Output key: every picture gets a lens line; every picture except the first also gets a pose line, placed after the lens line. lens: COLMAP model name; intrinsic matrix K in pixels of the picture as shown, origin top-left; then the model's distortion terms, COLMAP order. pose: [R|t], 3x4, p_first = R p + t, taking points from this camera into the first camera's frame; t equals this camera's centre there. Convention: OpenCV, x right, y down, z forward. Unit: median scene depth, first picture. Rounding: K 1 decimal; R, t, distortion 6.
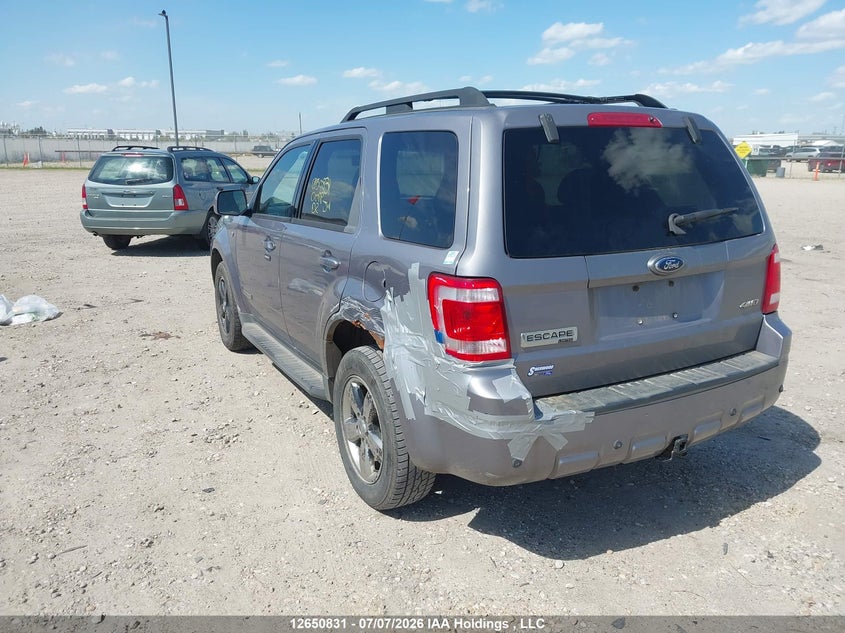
lens RADIAL K [[661.3, 0, 422.5], [0, 661.3, 316.5], [0, 0, 1]] dist [0.118616, -0.208210]
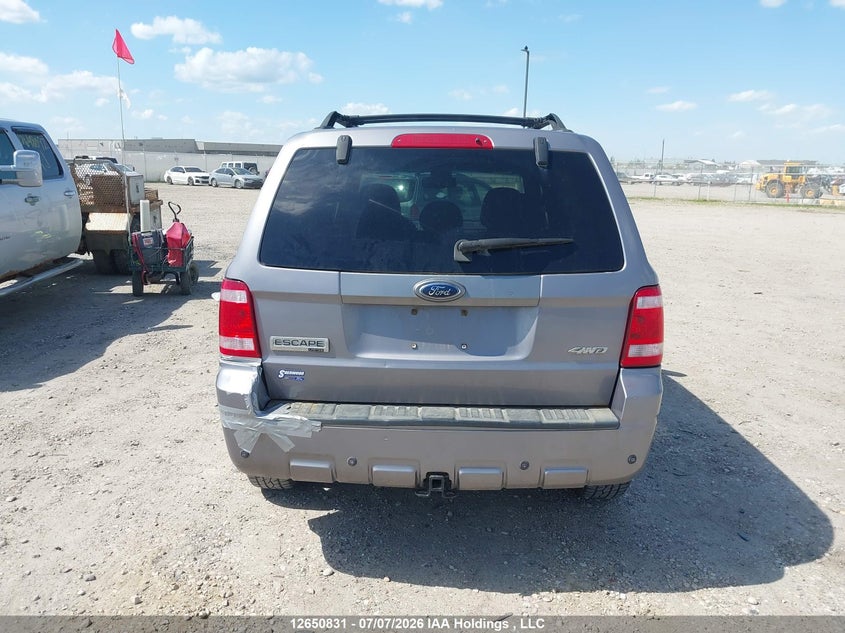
lens RADIAL K [[673.1, 0, 418.3], [0, 673.1, 312.0], [0, 0, 1]] dist [0.000516, 0.004166]
pose [[0.865617, 0.119747, -0.486177, 0.807401], [-0.141450, 0.989913, -0.008026, -0.034660], [0.480312, 0.075717, 0.873823, 0.148684]]
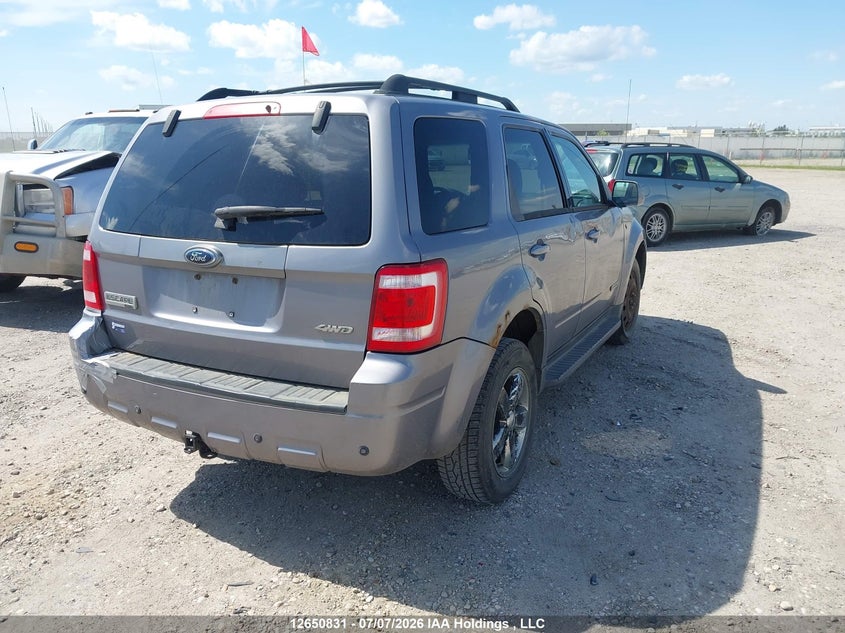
lens RADIAL K [[668.5, 0, 422.5], [0, 668.5, 316.5], [0, 0, 1]] dist [-0.008747, 0.003620]
pose [[0.547108, 0.198362, -0.813219, 1.355098], [-0.194928, 0.974998, 0.106682, -0.159484], [0.814049, 0.100153, 0.572096, 0.713138]]
